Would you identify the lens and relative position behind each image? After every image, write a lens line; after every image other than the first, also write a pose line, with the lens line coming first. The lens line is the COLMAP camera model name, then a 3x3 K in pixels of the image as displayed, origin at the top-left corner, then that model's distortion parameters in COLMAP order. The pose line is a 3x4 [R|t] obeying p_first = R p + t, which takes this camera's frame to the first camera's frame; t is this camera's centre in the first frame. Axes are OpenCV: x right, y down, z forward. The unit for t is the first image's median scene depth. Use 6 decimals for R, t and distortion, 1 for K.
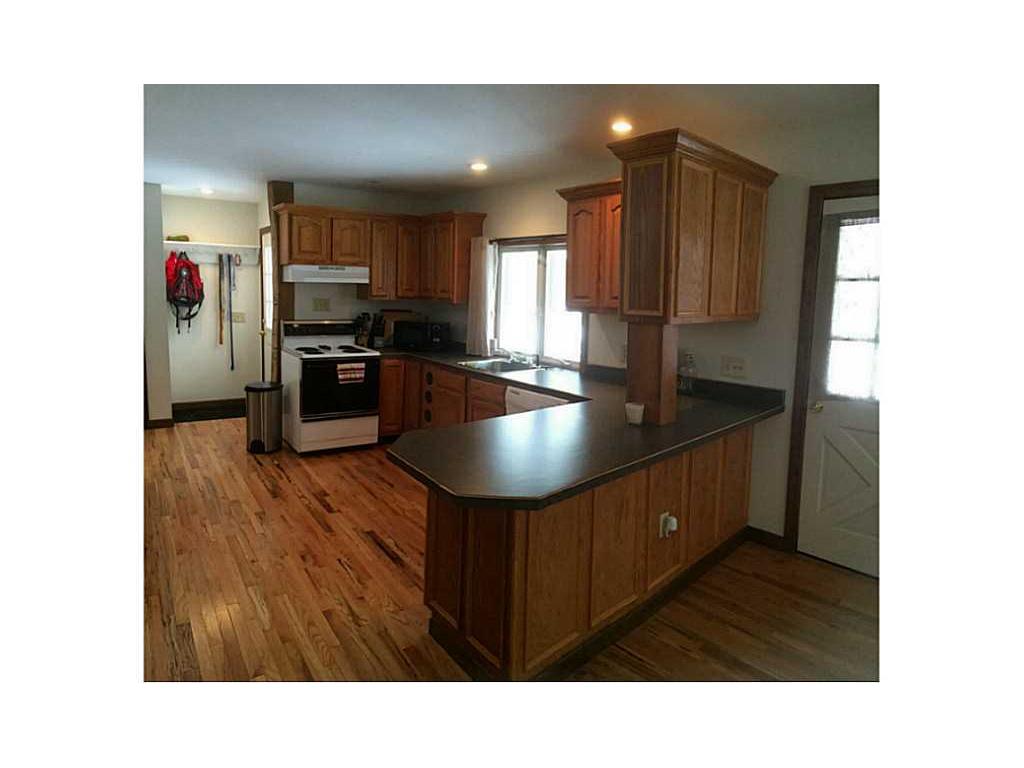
lens RADIAL K [[709.9, 0, 508.7], [0, 709.9, 399.1], [0, 0, 1]] dist [-0.156872, -0.000555]
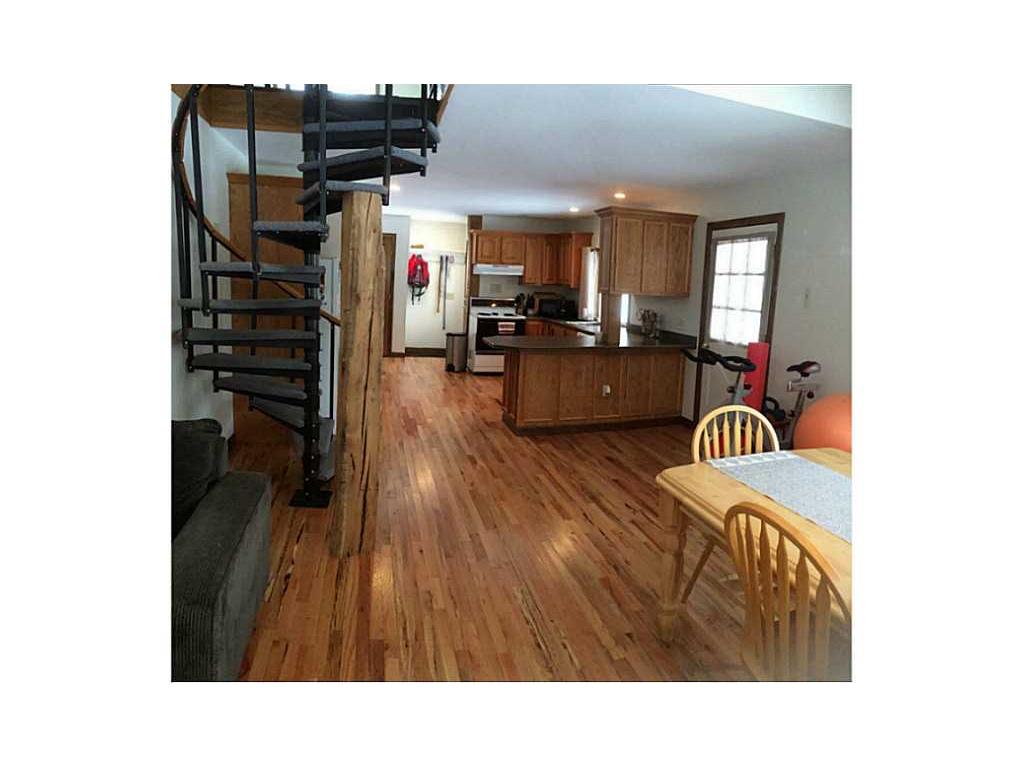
lens RADIAL K [[709.9, 0, 508.7], [0, 709.9, 399.1], [0, 0, 1]] dist [-0.156872, -0.000555]
pose [[0.941713, 0.055056, -0.331883, 0.338896], [-0.052091, 0.998483, 0.017830, 0.098036], [0.332361, 0.000497, 0.943152, -0.578990]]
